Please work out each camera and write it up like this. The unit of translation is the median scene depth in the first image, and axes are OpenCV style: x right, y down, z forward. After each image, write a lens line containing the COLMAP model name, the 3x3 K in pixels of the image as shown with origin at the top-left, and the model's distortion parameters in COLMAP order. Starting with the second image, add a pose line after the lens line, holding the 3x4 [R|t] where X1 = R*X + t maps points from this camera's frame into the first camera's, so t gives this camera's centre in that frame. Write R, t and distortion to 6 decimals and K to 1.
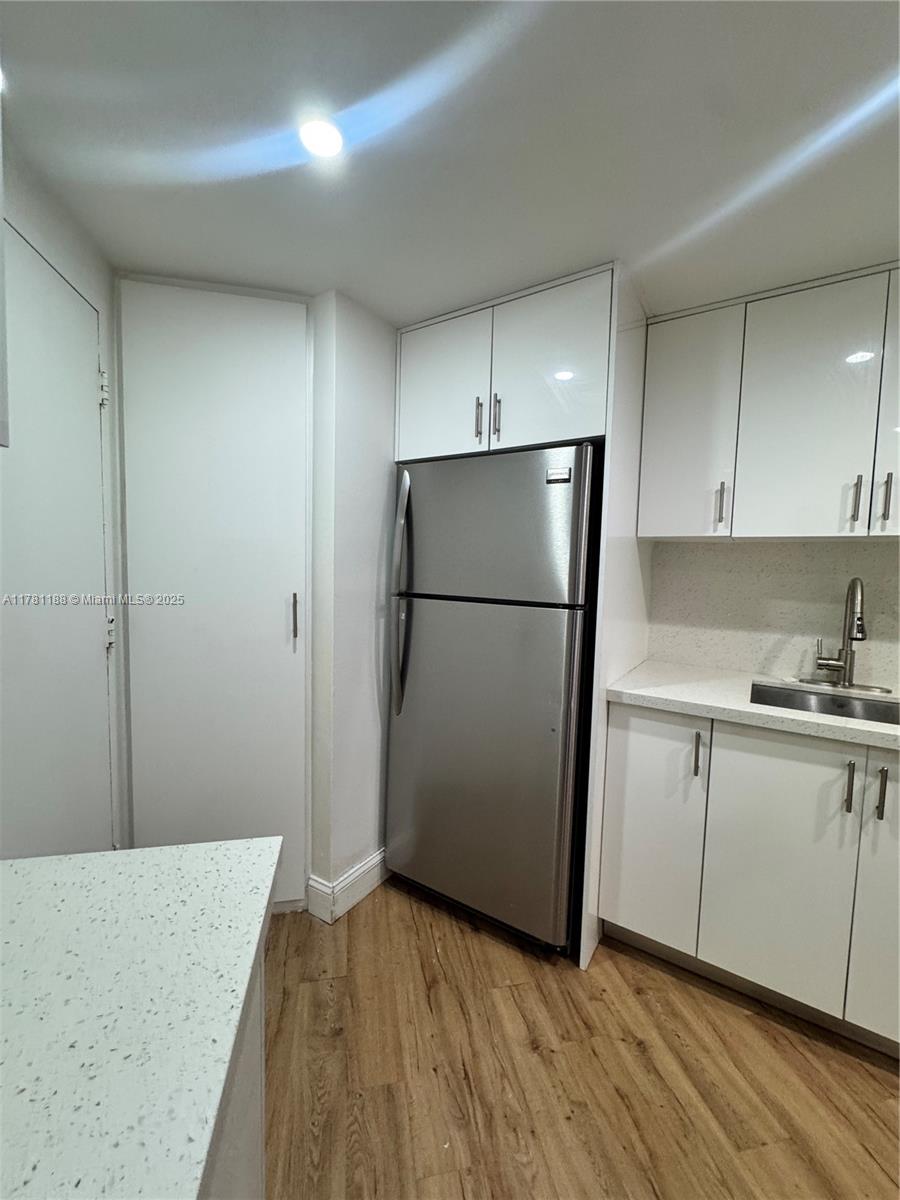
lens RADIAL K [[476.8, 0, 454.2], [0, 476.8, 599.9], [0, 0, 1]] dist [-0.003951, 0.000498]
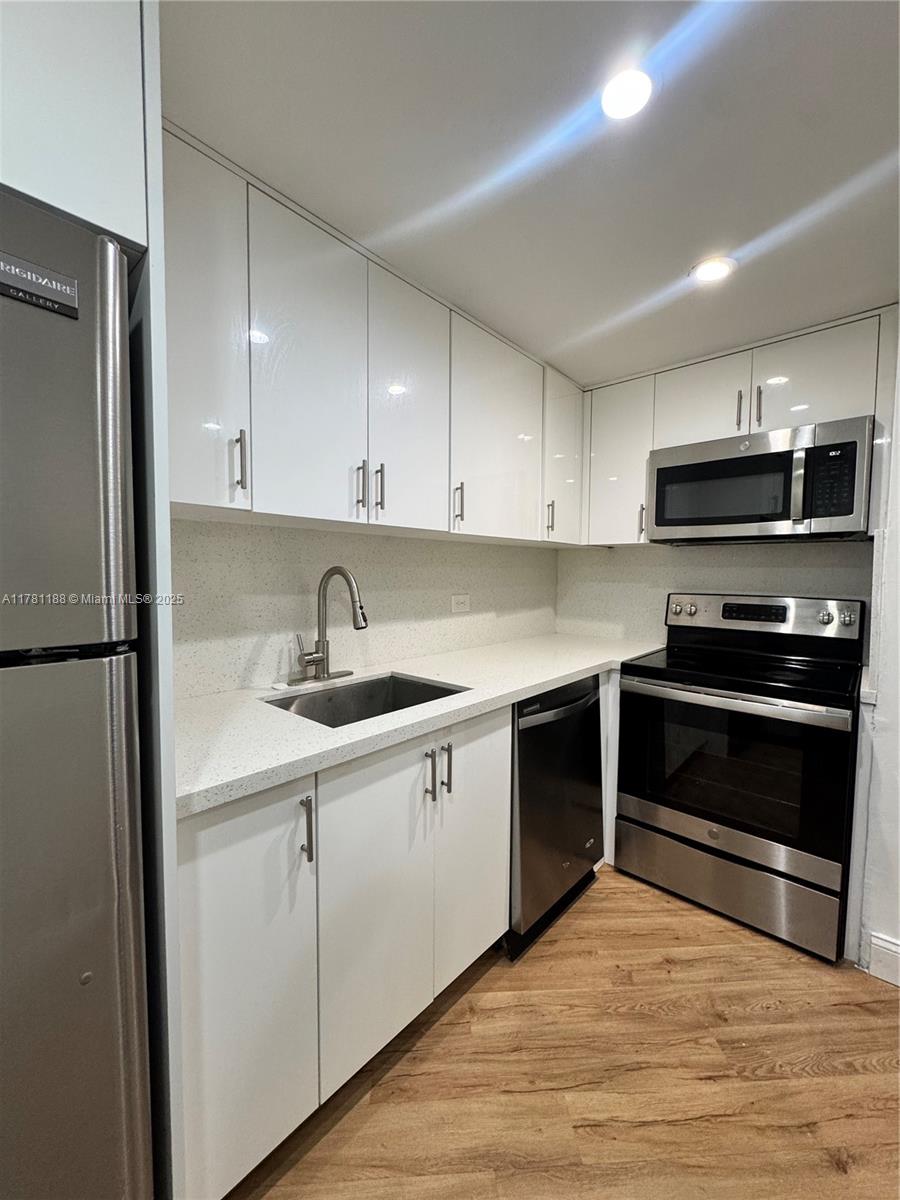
lens RADIAL K [[476.8, 0, 448.4], [0, 476.8, 599.3], [0, 0, 1]] dist [-0.003951, 0.000498]
pose [[0.159083, -0.080338, 0.983991, -0.087087], [0.066245, 0.995306, 0.070552, -0.031958], [-0.985040, 0.053960, 0.163659, 0.601774]]
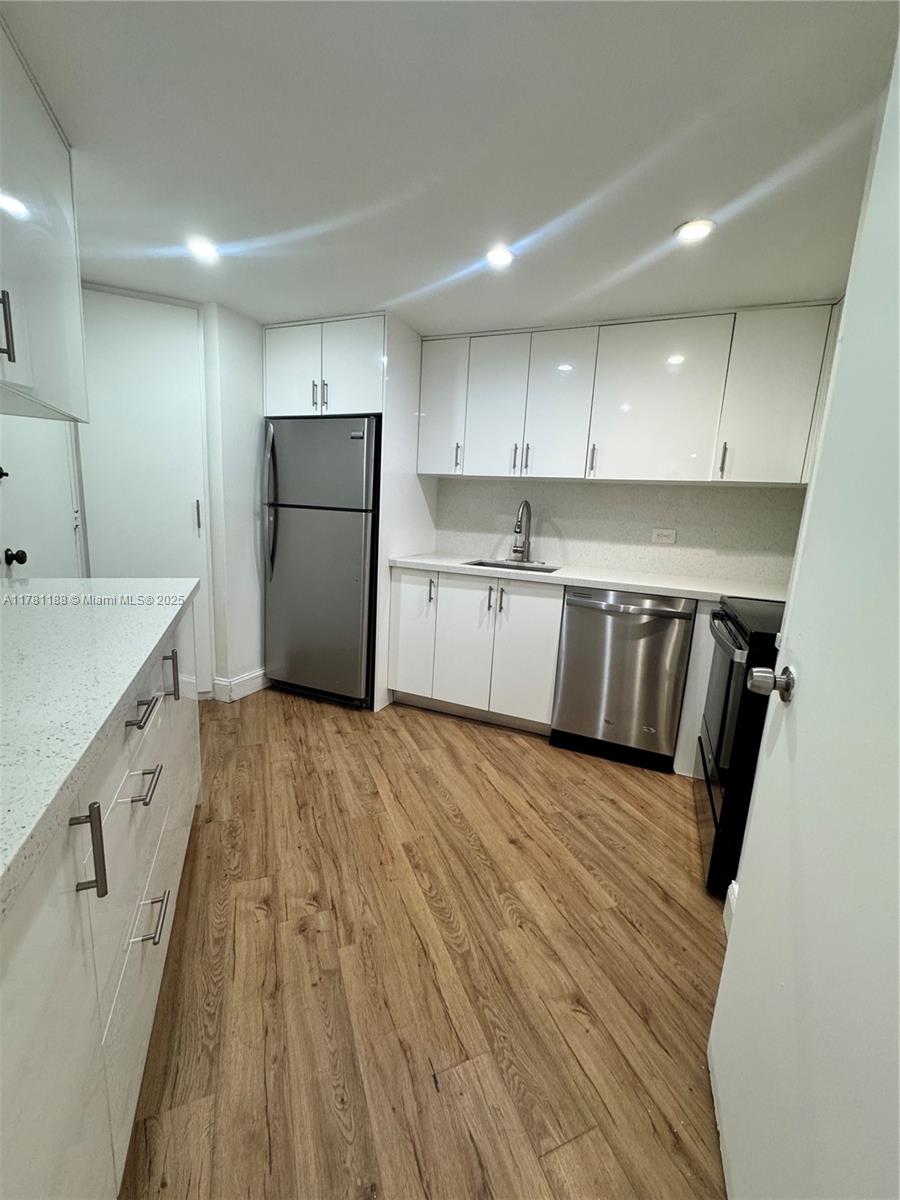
lens RADIAL K [[476.8, 0, 453.0], [0, 476.8, 599.1], [0, 0, 1]] dist [-0.003951, 0.000498]
pose [[0.984427, -0.002743, 0.175773, 0.235999], [-0.018186, 0.992924, 0.117349, 0.118422], [-0.174852, -0.118718, 0.977411, -0.780560]]
